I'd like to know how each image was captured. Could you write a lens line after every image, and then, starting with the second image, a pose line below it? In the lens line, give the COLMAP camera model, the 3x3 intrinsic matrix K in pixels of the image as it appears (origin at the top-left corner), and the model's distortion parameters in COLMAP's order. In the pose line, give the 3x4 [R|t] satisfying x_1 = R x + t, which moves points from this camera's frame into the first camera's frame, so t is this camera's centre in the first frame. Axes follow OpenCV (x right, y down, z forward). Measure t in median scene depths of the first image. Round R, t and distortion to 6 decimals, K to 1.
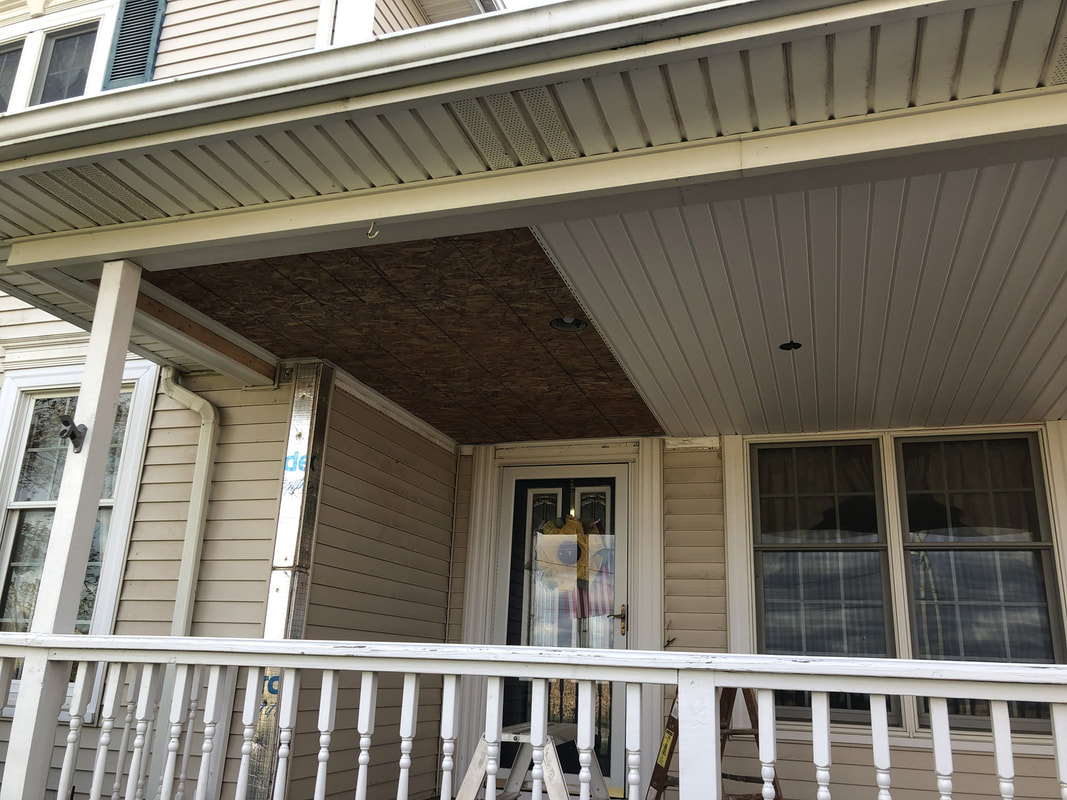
lens RADIAL K [[869.5, 0, 538.7], [0, 869.5, 405.0], [0, 0, 1]] dist [0.067313, -0.044874]
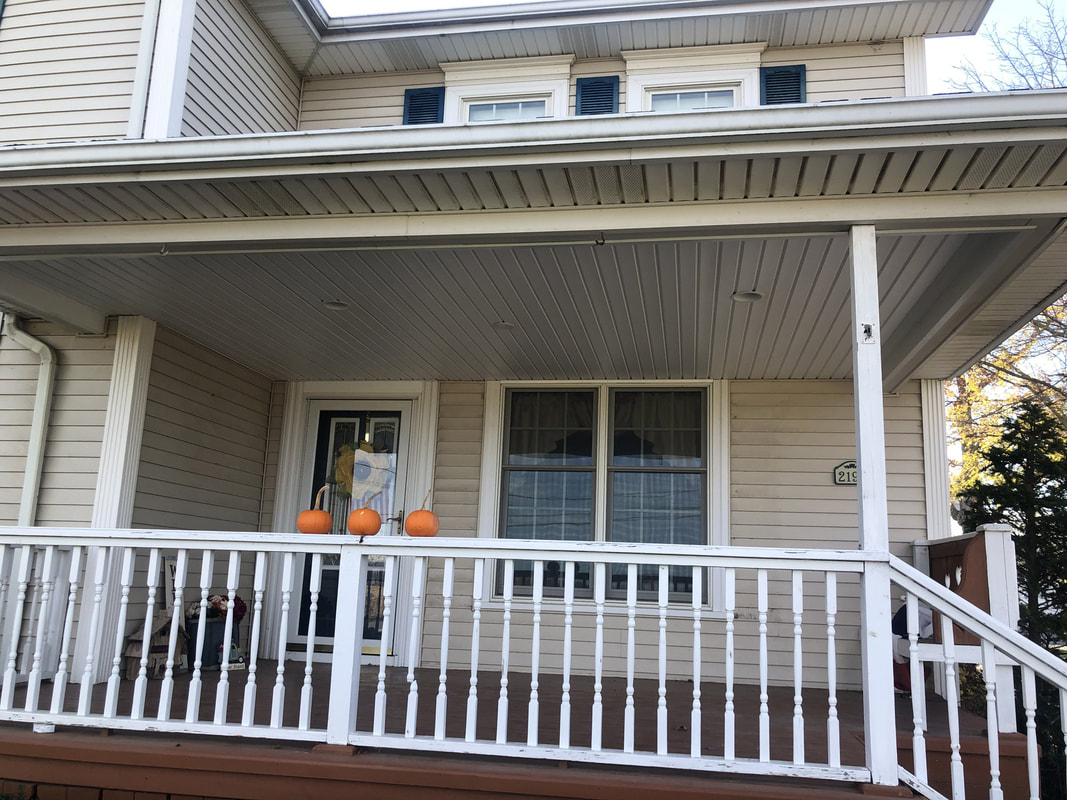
lens RADIAL K [[869.5, 0, 538.7], [0, 869.5, 405.0], [0, 0, 1]] dist [0.067313, -0.044874]
pose [[0.989685, 0.026011, 0.140881, 0.115926], [-0.040004, 0.994439, 0.097418, -0.059826], [-0.137564, -0.102049, 0.985222, -0.280543]]
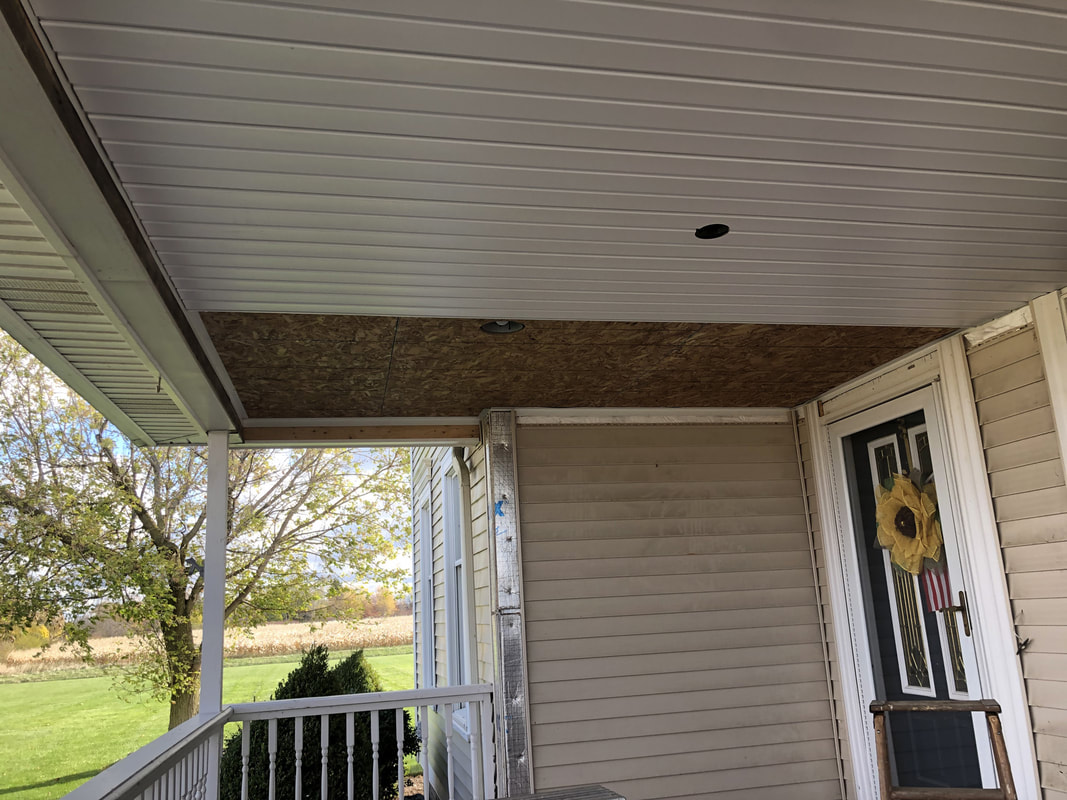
lens RADIAL K [[869.5, 0, 538.7], [0, 869.5, 405.0], [0, 0, 1]] dist [0.067313, -0.044874]
pose [[0.494896, -0.259133, -0.829414, 0.561378], [0.316631, 0.942654, -0.105585, 0.062435], [0.809211, -0.210365, 0.548566, 0.399671]]
